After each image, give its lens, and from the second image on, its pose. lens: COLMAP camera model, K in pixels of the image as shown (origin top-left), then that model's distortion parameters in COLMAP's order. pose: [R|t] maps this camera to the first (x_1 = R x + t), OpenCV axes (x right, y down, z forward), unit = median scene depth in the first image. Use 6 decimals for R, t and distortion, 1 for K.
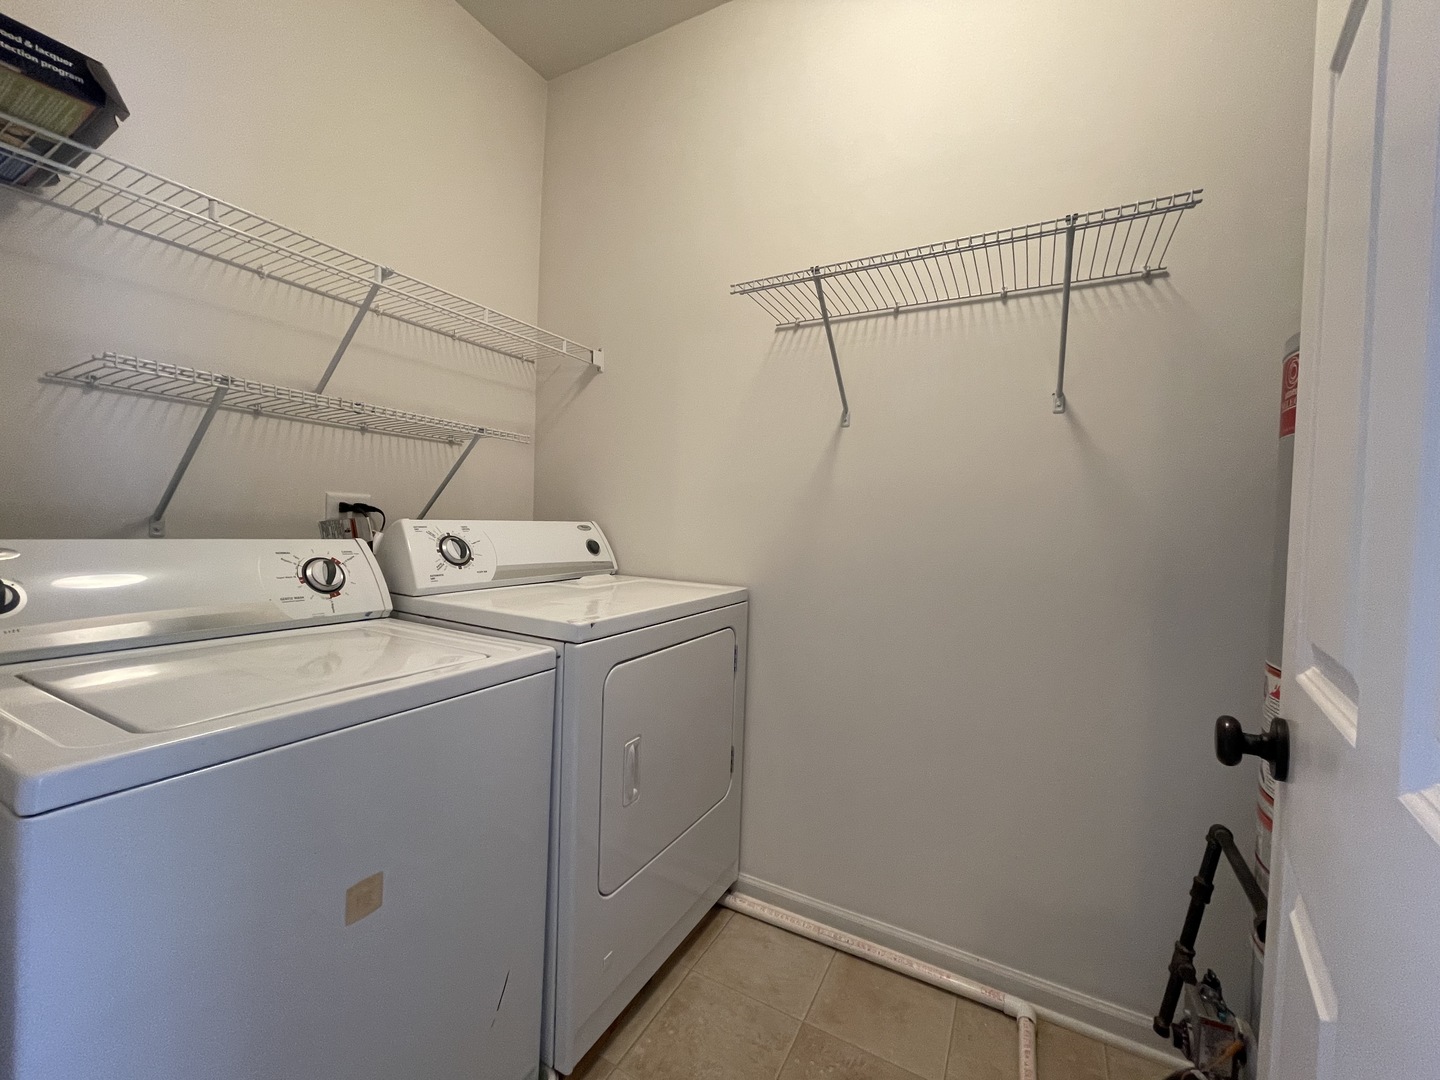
lens RADIAL K [[583.5, 0, 723.1], [0, 583.5, 530.4], [0, 0, 1]] dist [-0.001250, -0.000098]
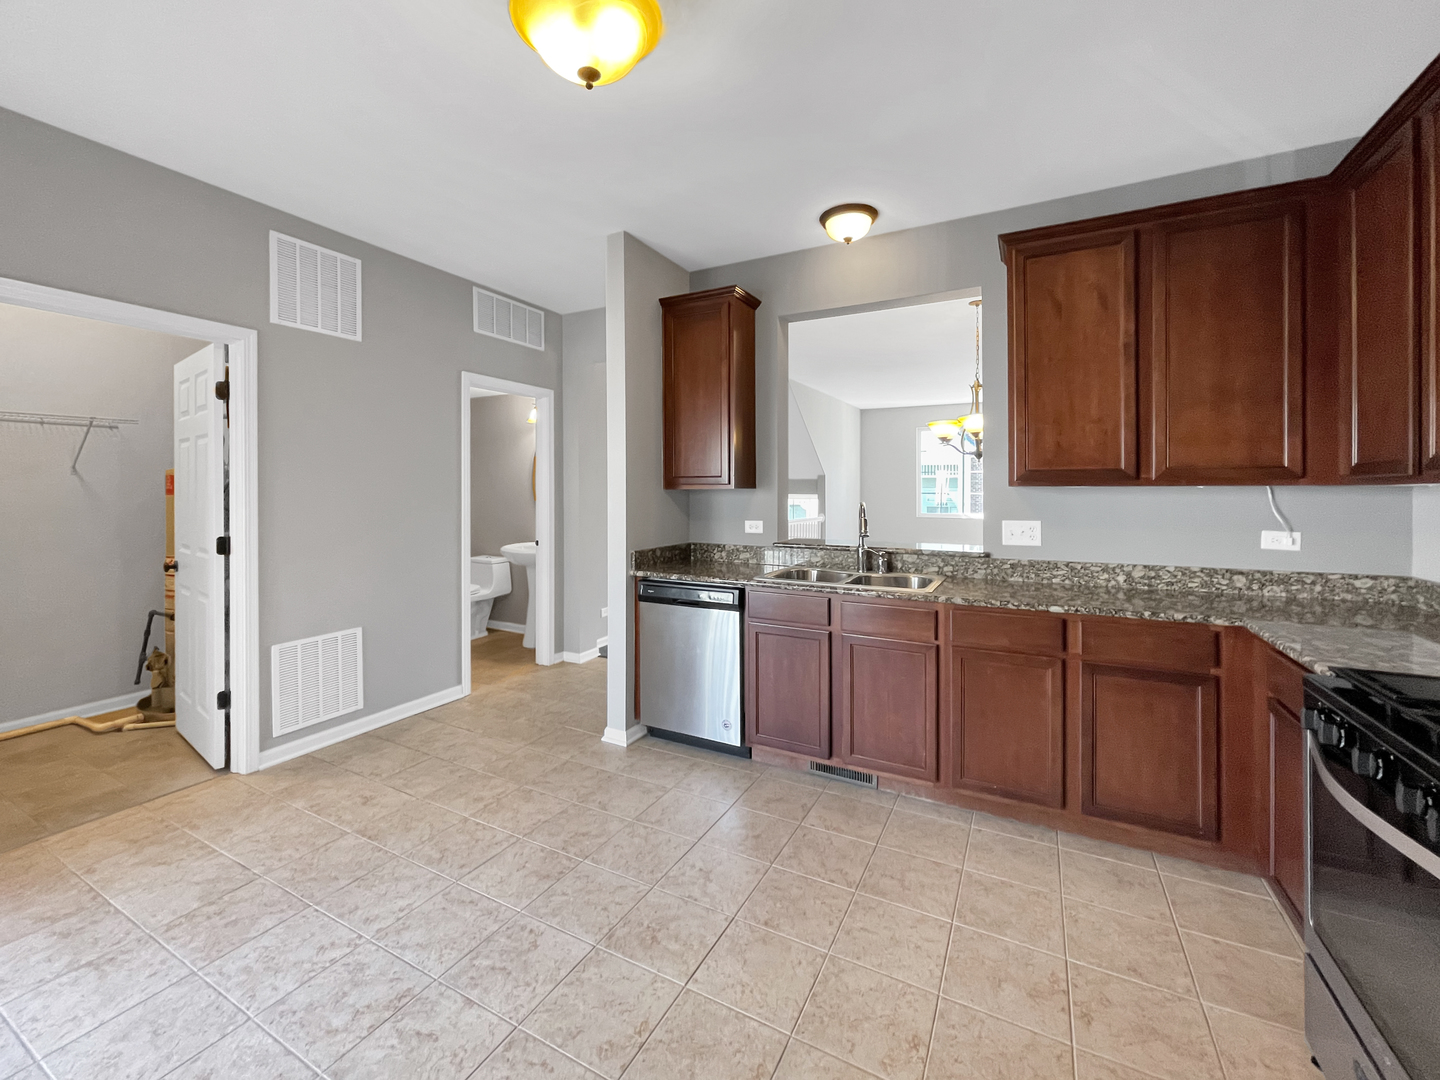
lens RADIAL K [[602.8, 0, 694.7], [0, 602.8, 494.0], [0, 0, 1]] dist [-0.007764, 0.004255]
pose [[0.011177, -0.029411, 0.999505, -3.439446], [0.028401, 0.999173, 0.029084, -0.214601], [-0.999534, 0.028062, 0.012003, -2.933191]]
